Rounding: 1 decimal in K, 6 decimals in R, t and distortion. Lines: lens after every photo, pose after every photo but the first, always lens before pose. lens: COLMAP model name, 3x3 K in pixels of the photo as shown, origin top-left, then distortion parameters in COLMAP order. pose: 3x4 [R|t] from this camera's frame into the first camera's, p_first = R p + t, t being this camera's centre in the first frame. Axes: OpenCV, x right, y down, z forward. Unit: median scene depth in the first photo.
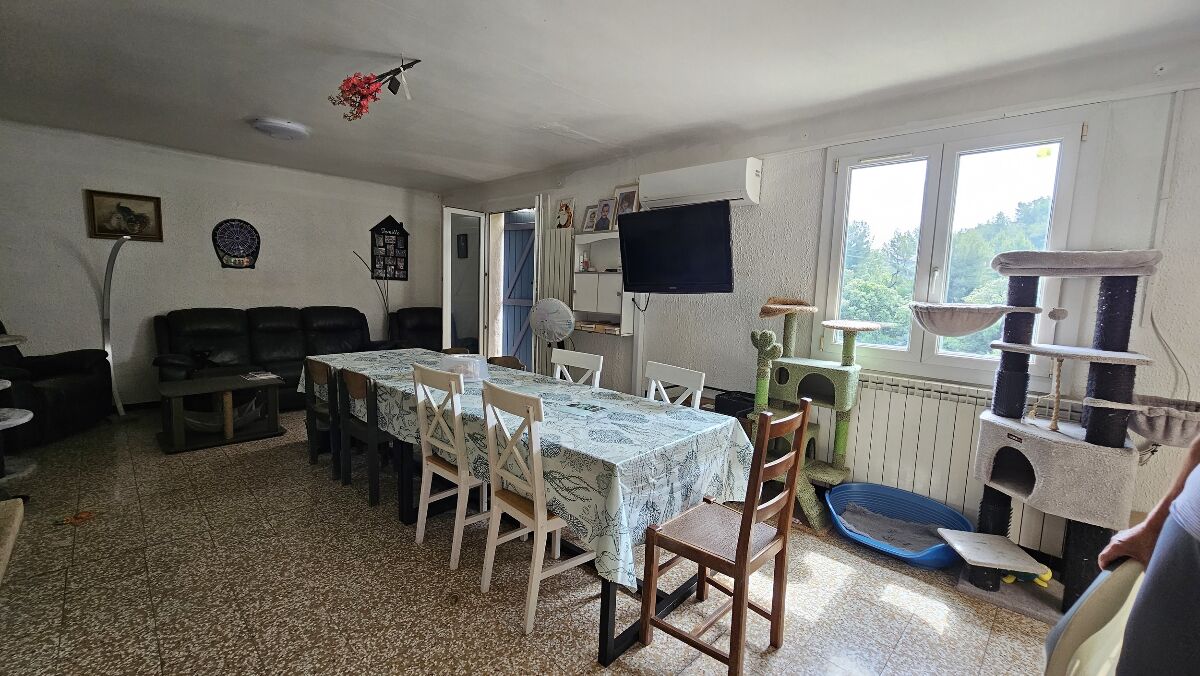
lens RADIAL K [[487.1, 0, 597.7], [0, 487.1, 336.7], [0, 0, 1]] dist [0.000097, -0.000129]
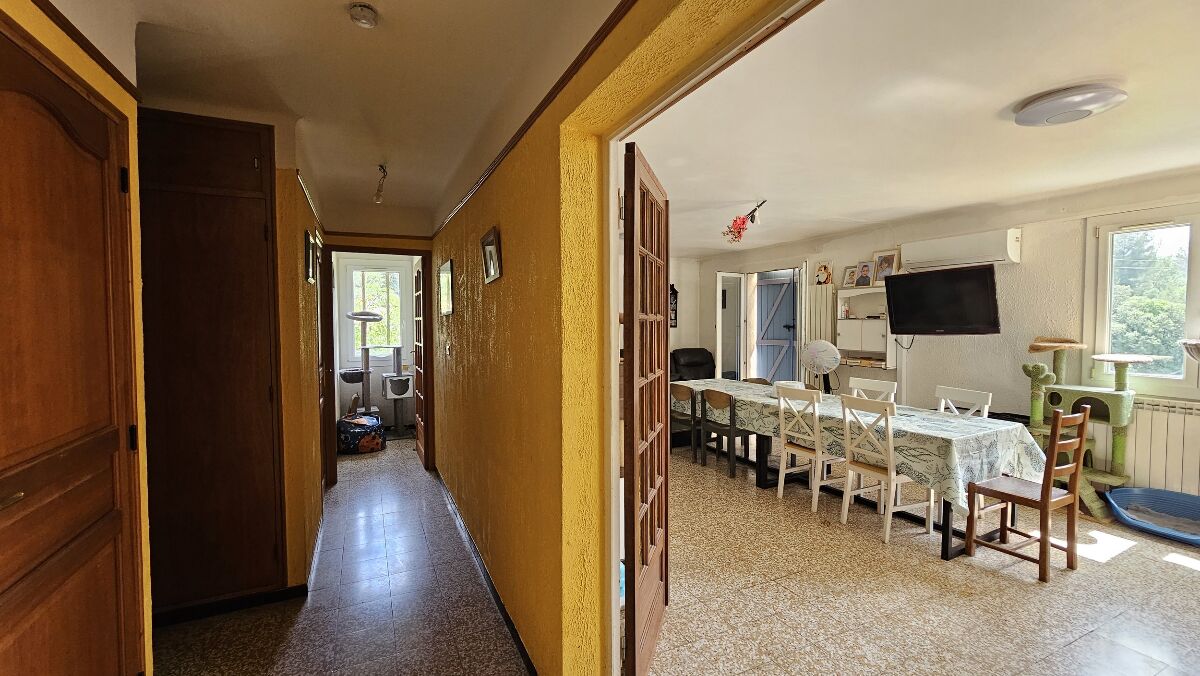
lens RADIAL K [[487.1, 0, 600.9], [0, 487.1, 338.5], [0, 0, 1]] dist [0.000097, -0.000129]
pose [[0.939661, -0.027097, -0.341033, -0.306875], [0.003179, 0.997507, -0.070497, 0.009169], [0.342093, 0.065159, 0.937404, -0.628060]]
